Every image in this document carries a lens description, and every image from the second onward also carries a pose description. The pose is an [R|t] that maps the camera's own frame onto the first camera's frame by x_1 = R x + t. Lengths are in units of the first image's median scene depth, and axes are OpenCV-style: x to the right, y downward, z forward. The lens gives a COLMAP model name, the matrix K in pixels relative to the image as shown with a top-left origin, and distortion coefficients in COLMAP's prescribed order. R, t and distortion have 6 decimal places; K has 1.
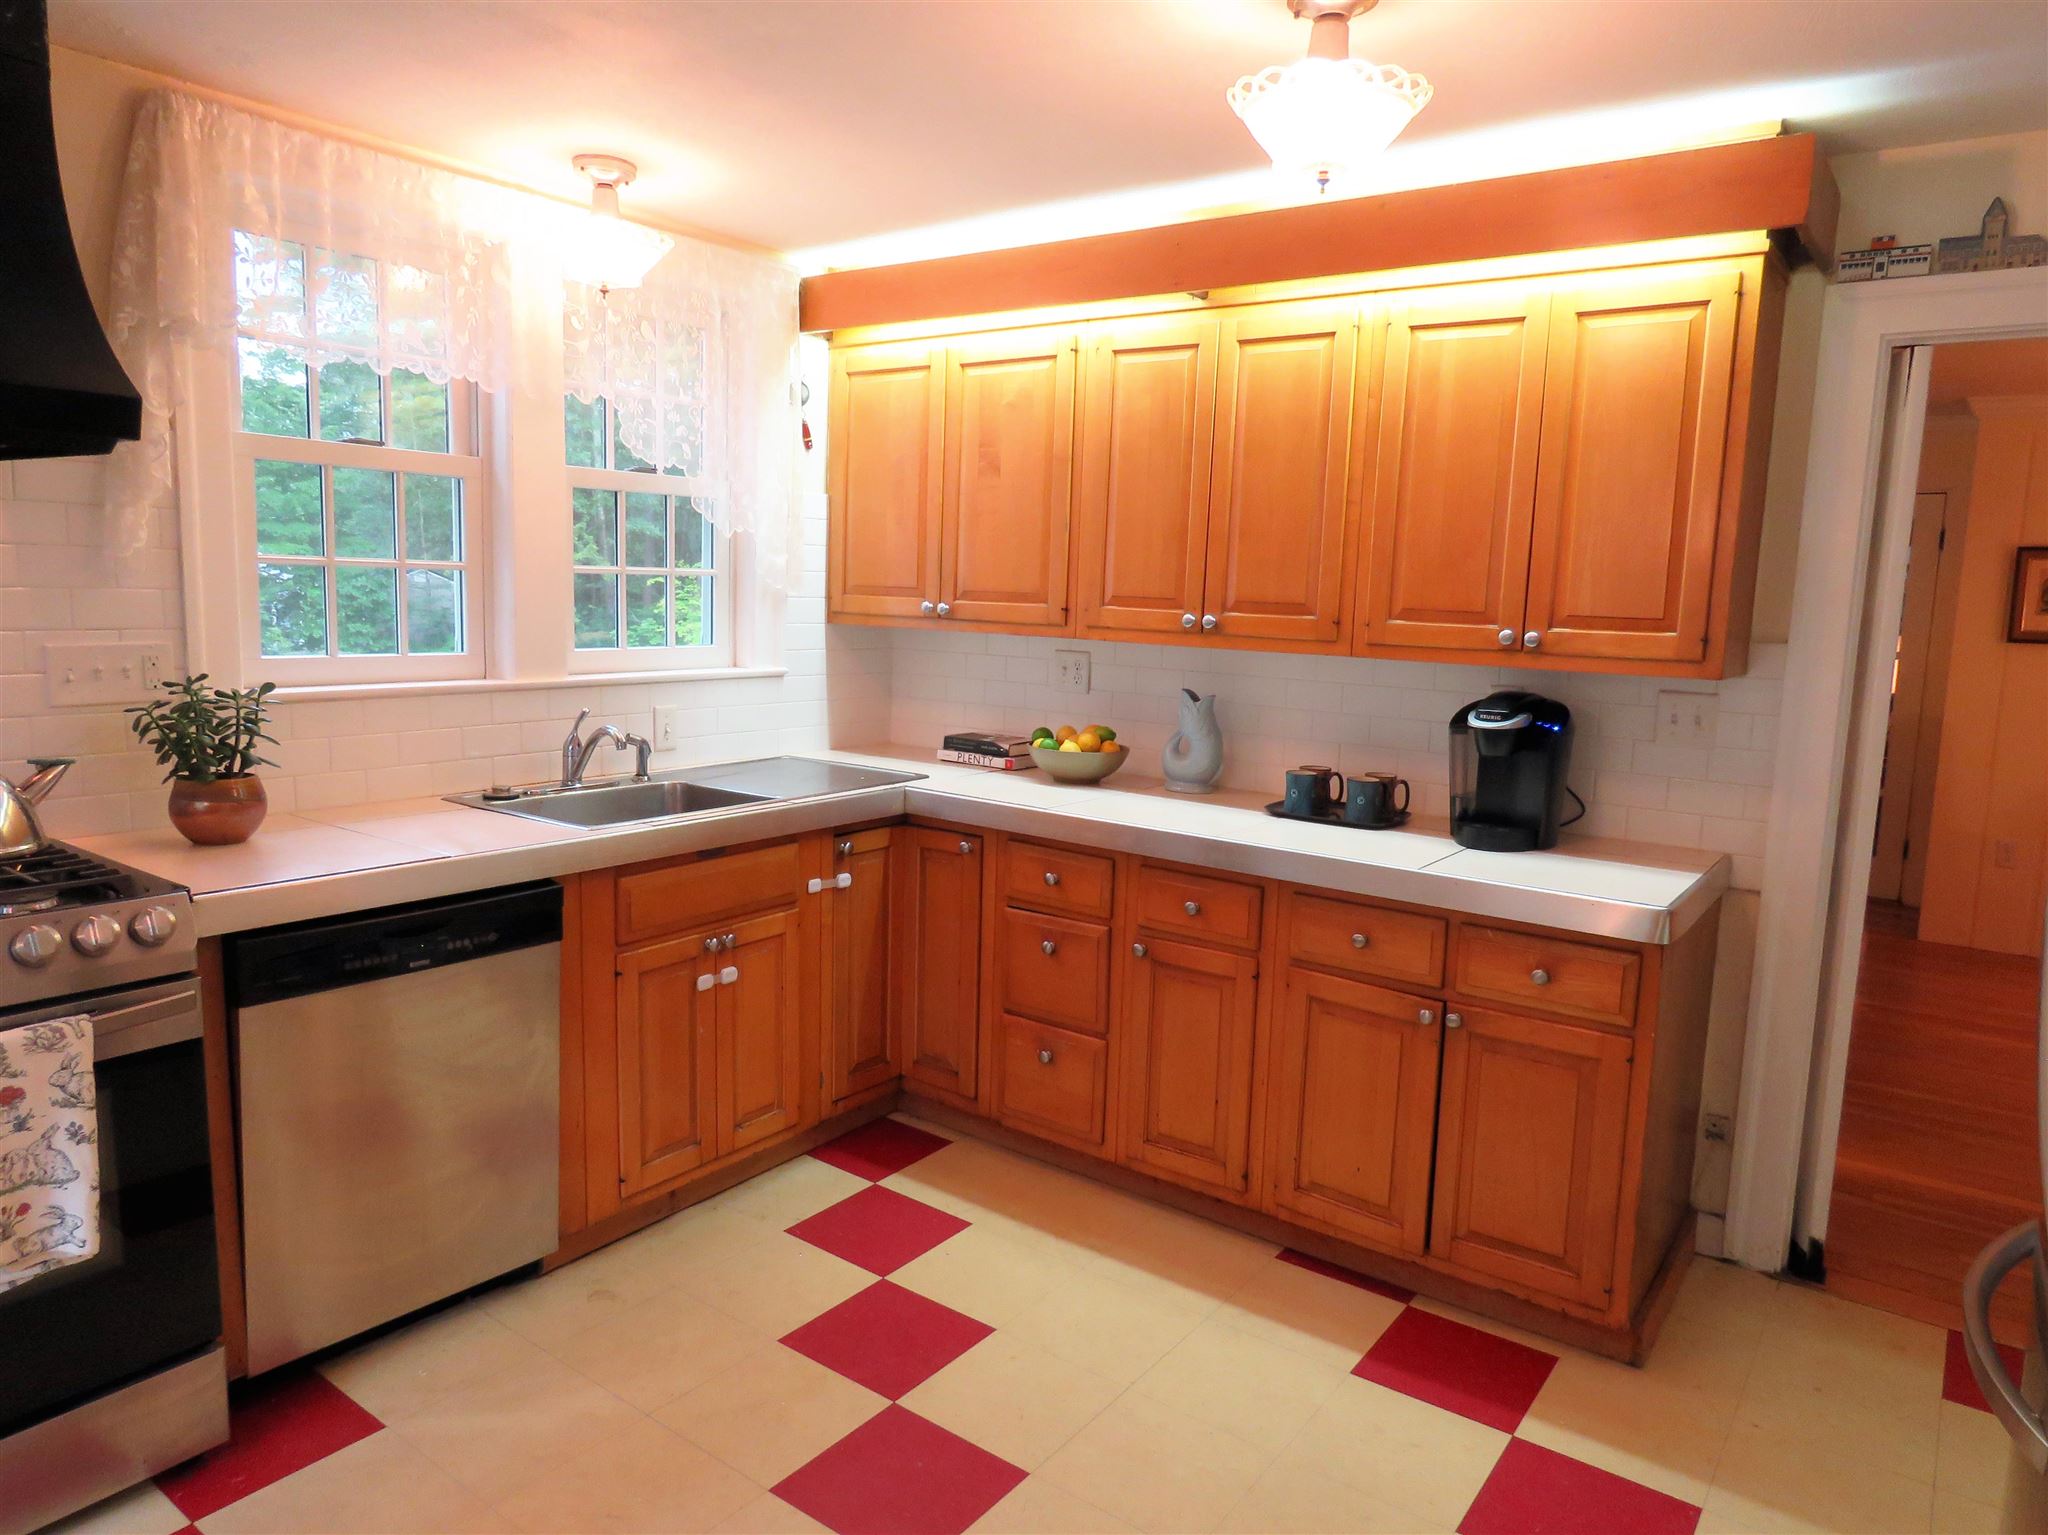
lens RADIAL K [[1299.7, 0, 1127.2], [0, 1299.7, 768.2], [0, 0, 1]] dist [-0.002326, -0.001480]
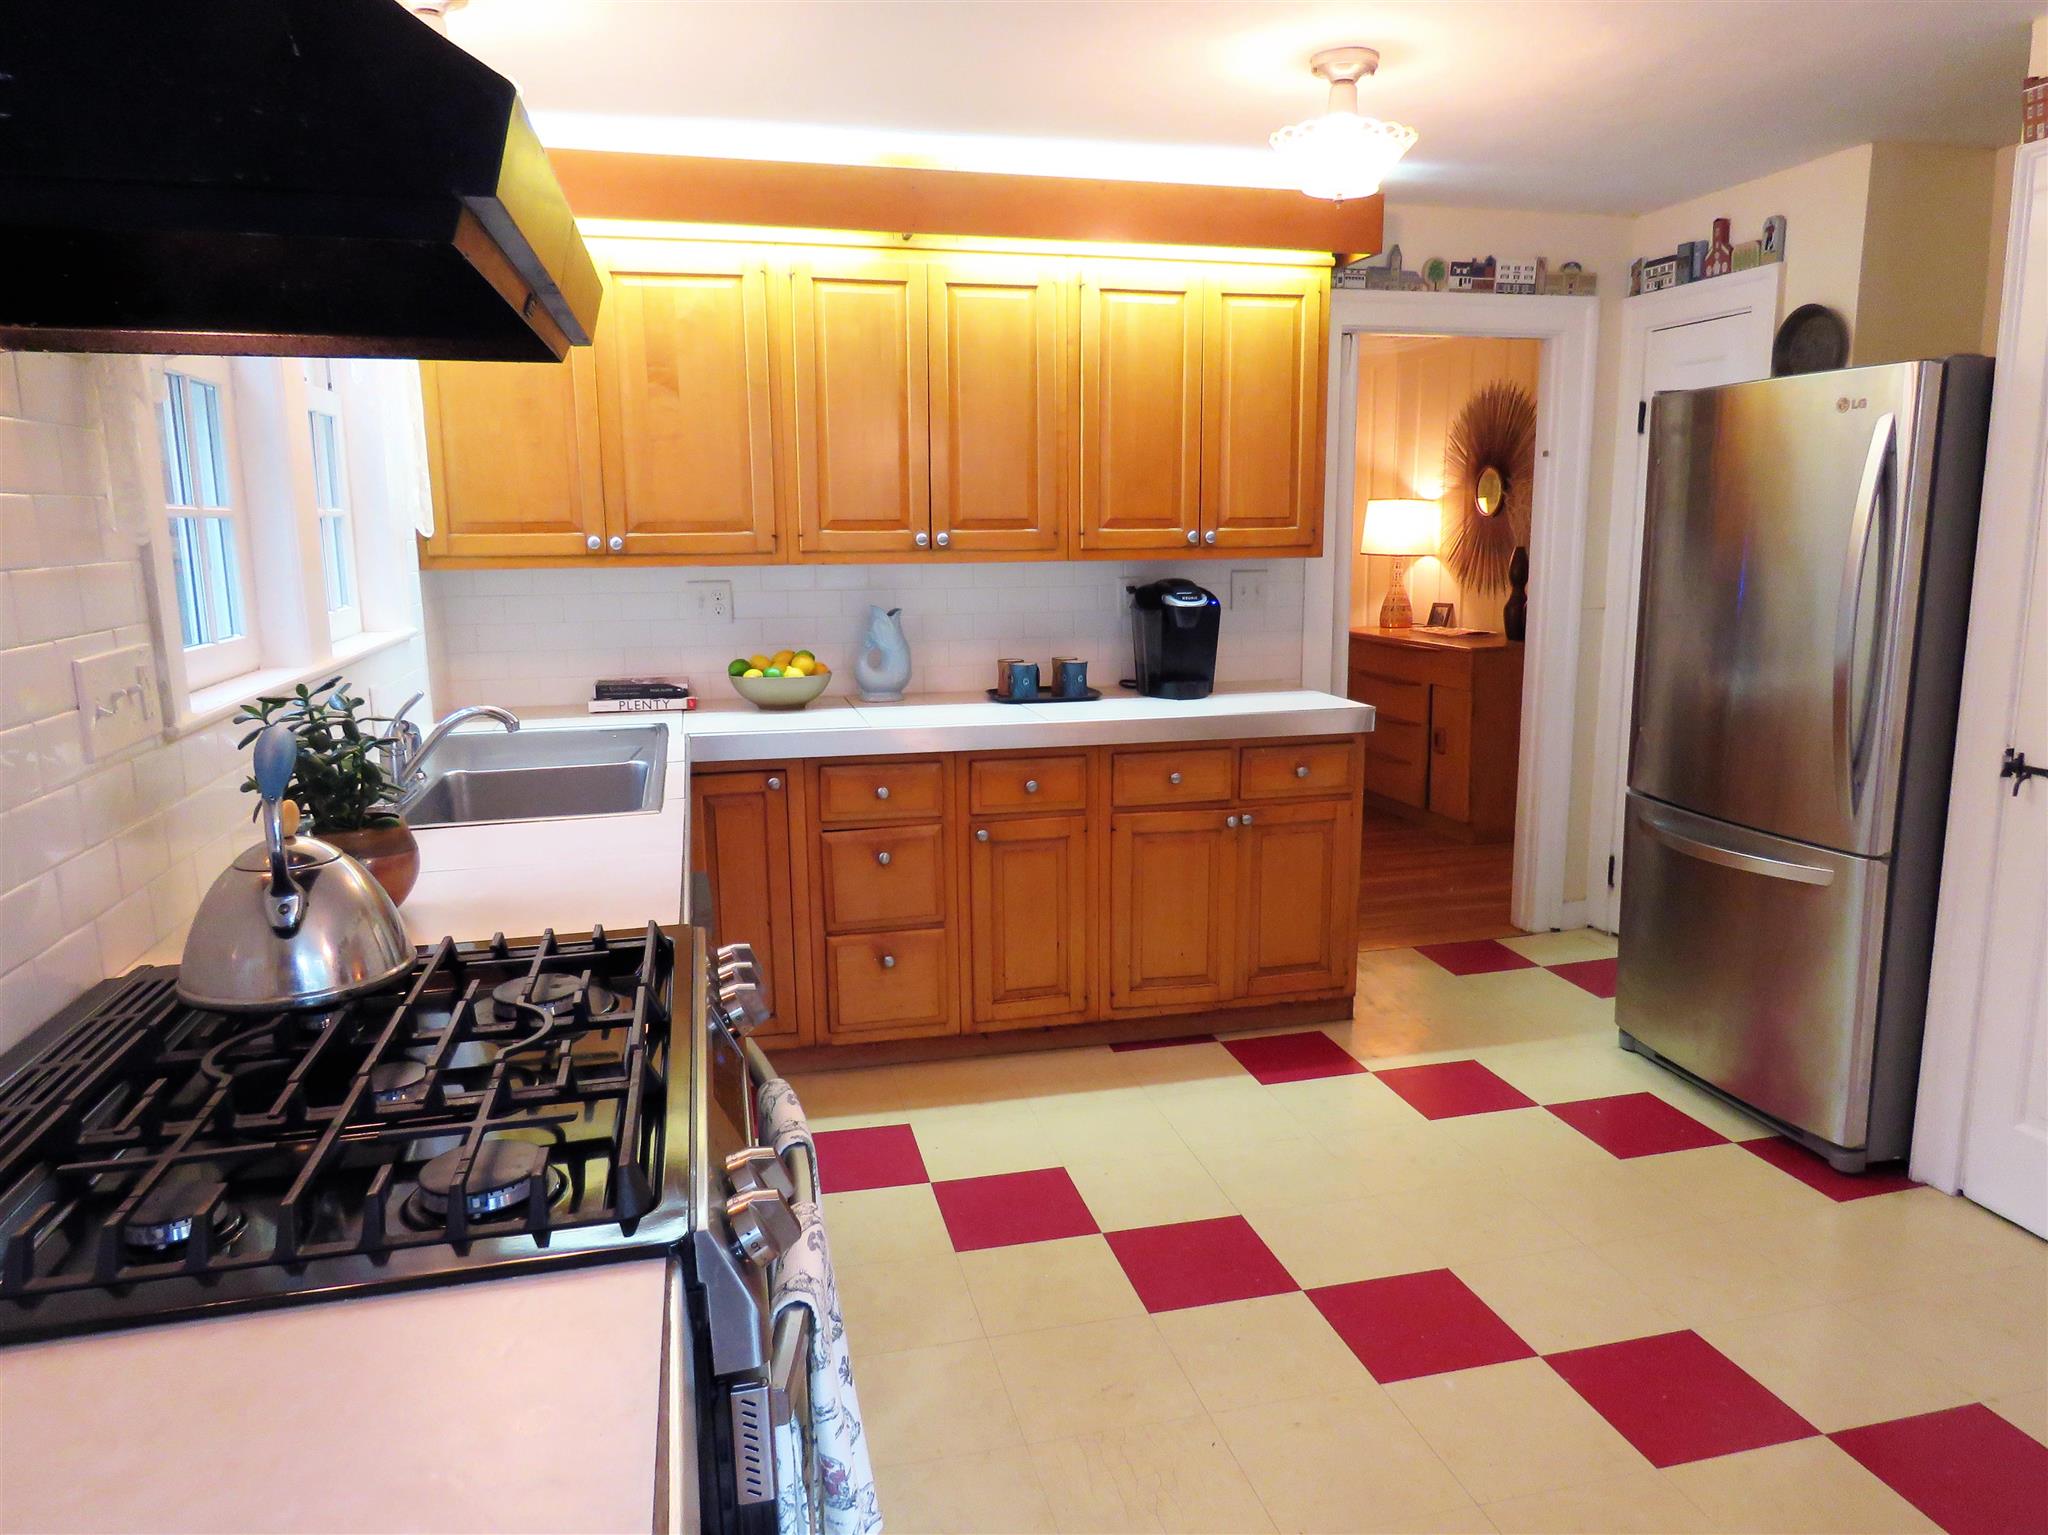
lens RADIAL K [[1308.8, 0, 1024.0], [0, 1308.8, 767.5], [0, 0, 1]] dist [0.001183, -0.000047]
pose [[0.669705, -0.175627, 0.721561, -0.762012], [0.134067, 0.984261, 0.115136, -0.042177], [-0.730425, 0.019630, 0.682711, 0.199691]]
